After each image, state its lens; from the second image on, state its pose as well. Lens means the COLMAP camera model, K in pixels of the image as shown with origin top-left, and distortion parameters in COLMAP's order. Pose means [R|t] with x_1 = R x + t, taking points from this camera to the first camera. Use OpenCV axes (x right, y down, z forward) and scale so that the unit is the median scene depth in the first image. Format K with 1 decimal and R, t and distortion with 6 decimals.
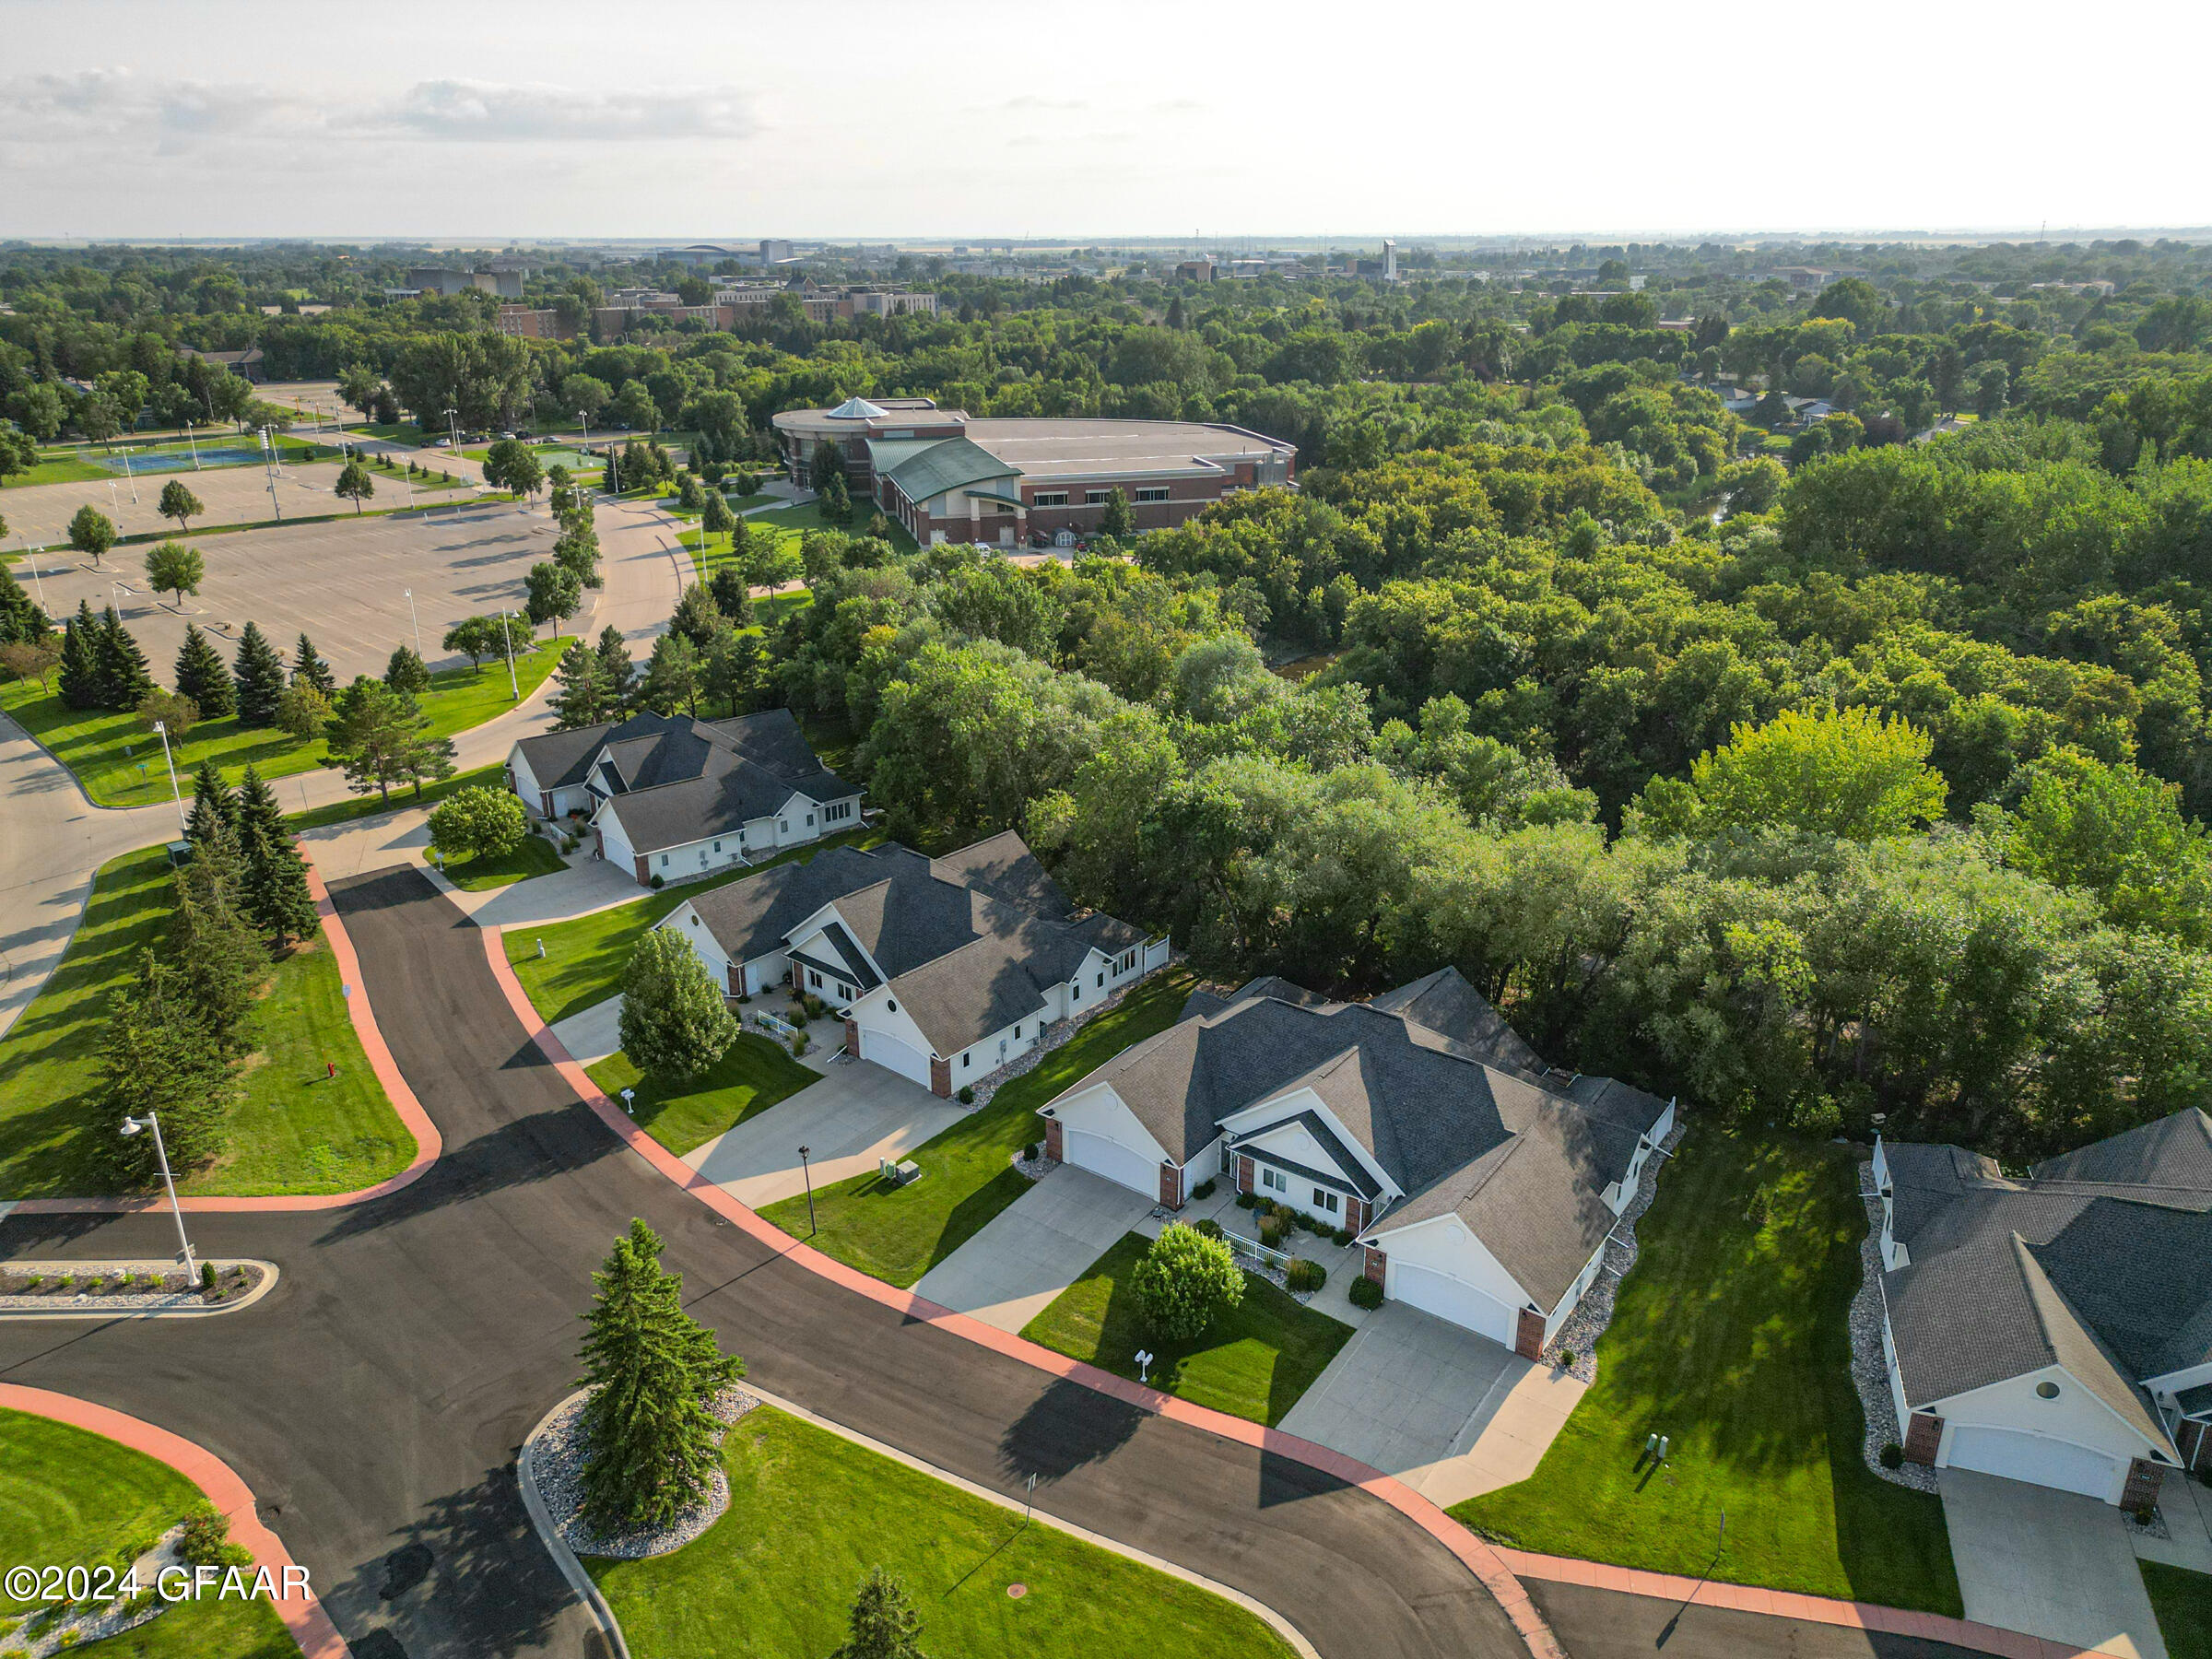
lens RADIAL K [[1551.0, 0, 1106.0], [0, 1551.0, 829.5], [0, 0, 1]] dist [0.063602, -0.058981]
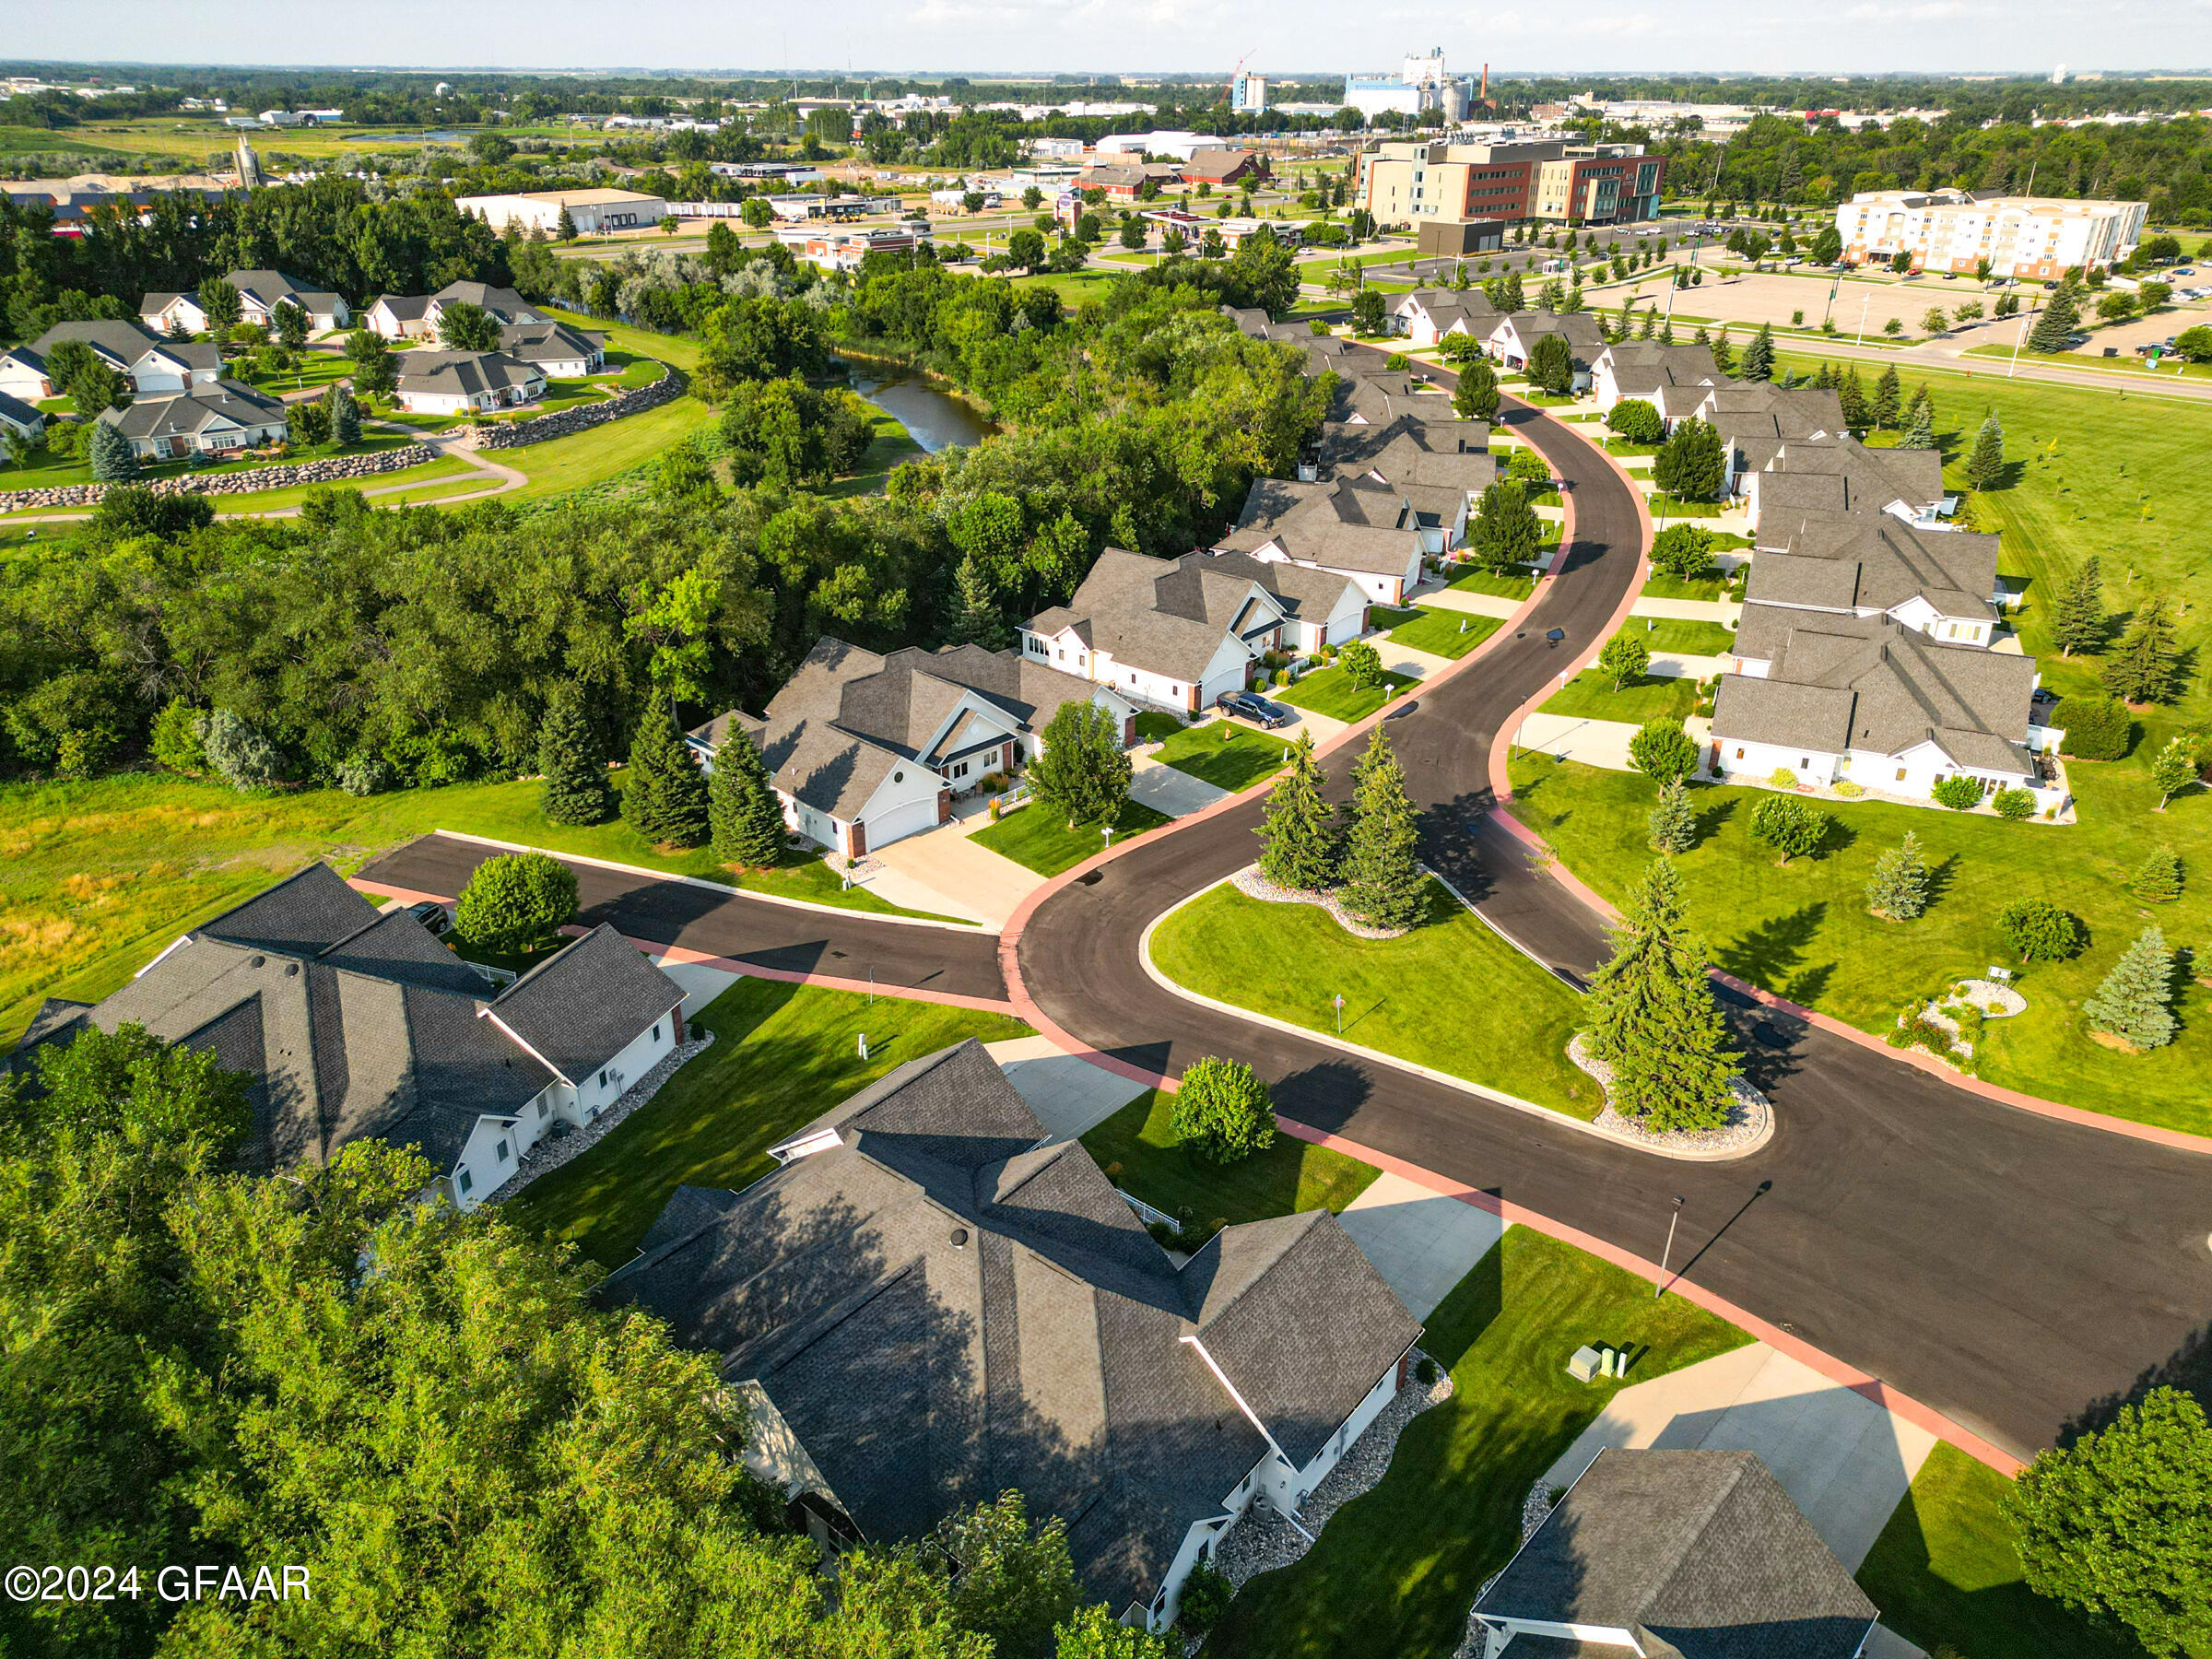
lens RADIAL K [[1551.0, 0, 1106.0], [0, 1551.0, 829.5], [0, 0, 1]] dist [0.063602, -0.058981]
pose [[-0.999194, -0.017609, 0.036076, 0.084000], [0.014375, 0.682123, 0.731096, -0.529280], [-0.037482, 0.731025, -0.681320, 1.375288]]
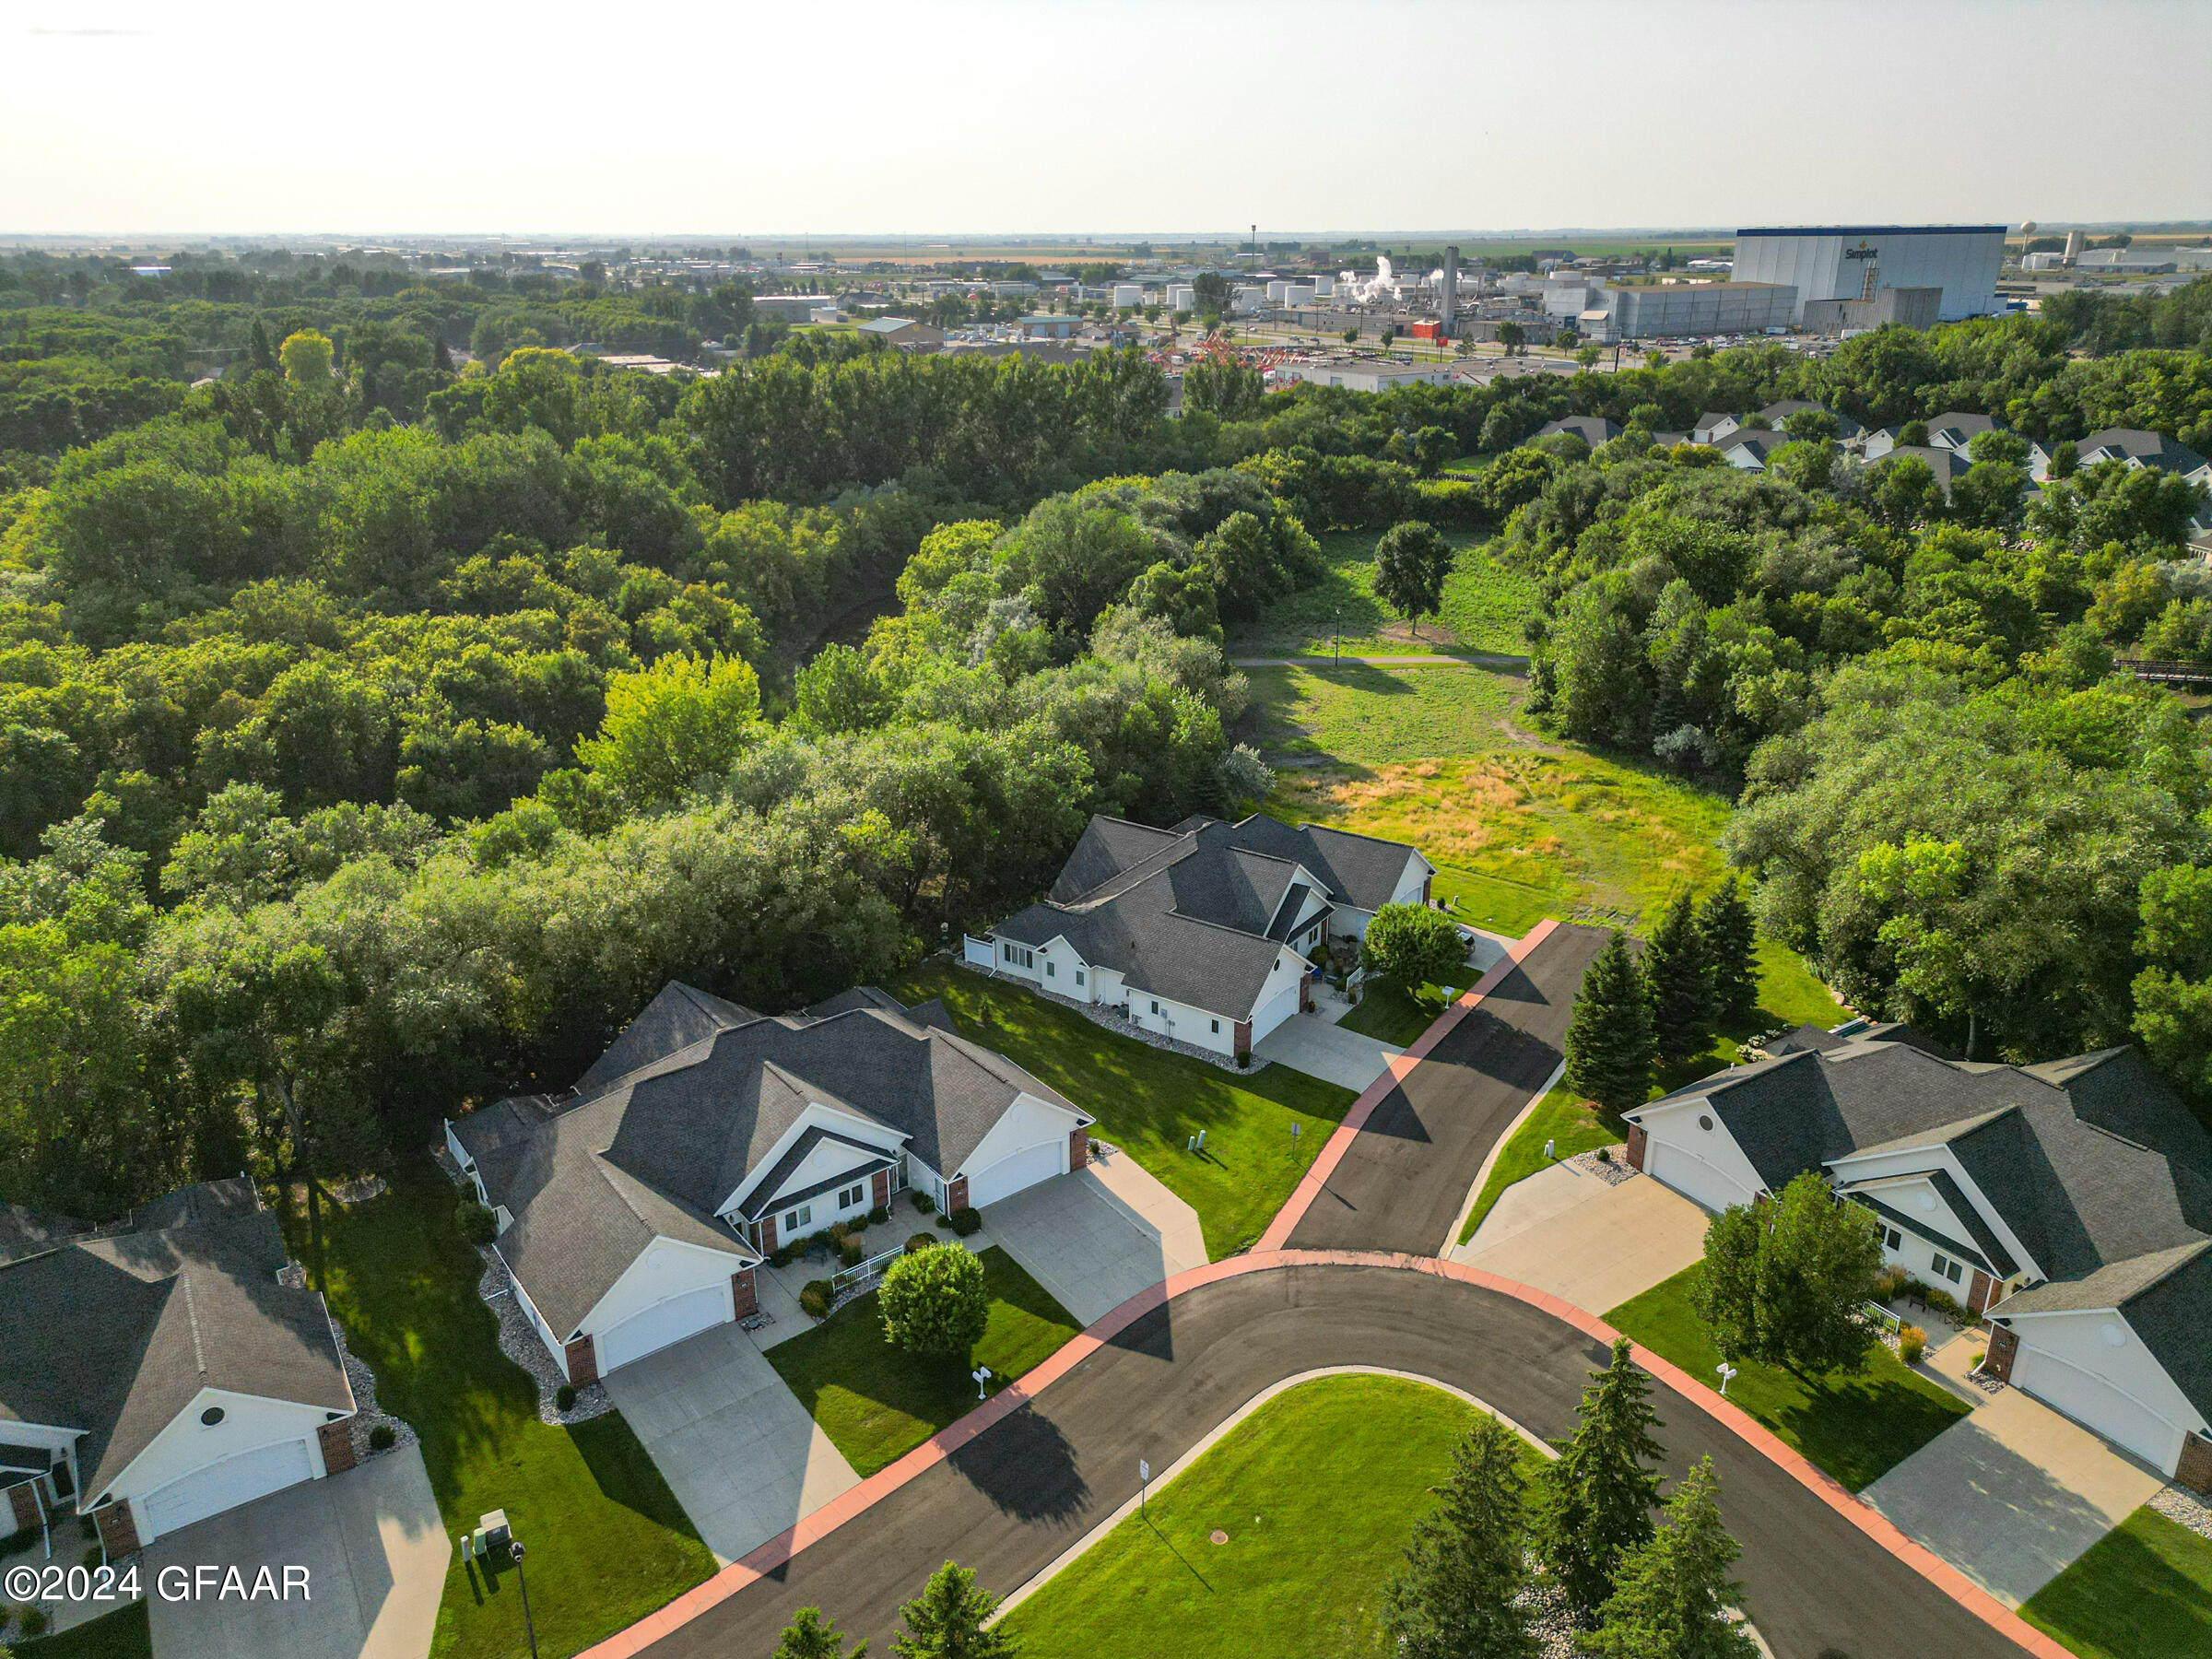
lens RADIAL K [[1557.6, 0, 1108.6], [0, 1557.6, 786.9], [0, 0, 1]] dist [0.006796, 0.002317]
pose [[0.273450, -0.319532, 0.907262, -0.615911], [0.345511, 0.912890, 0.217377, -0.157505], [-0.897690, 0.254028, 0.360032, 0.406655]]
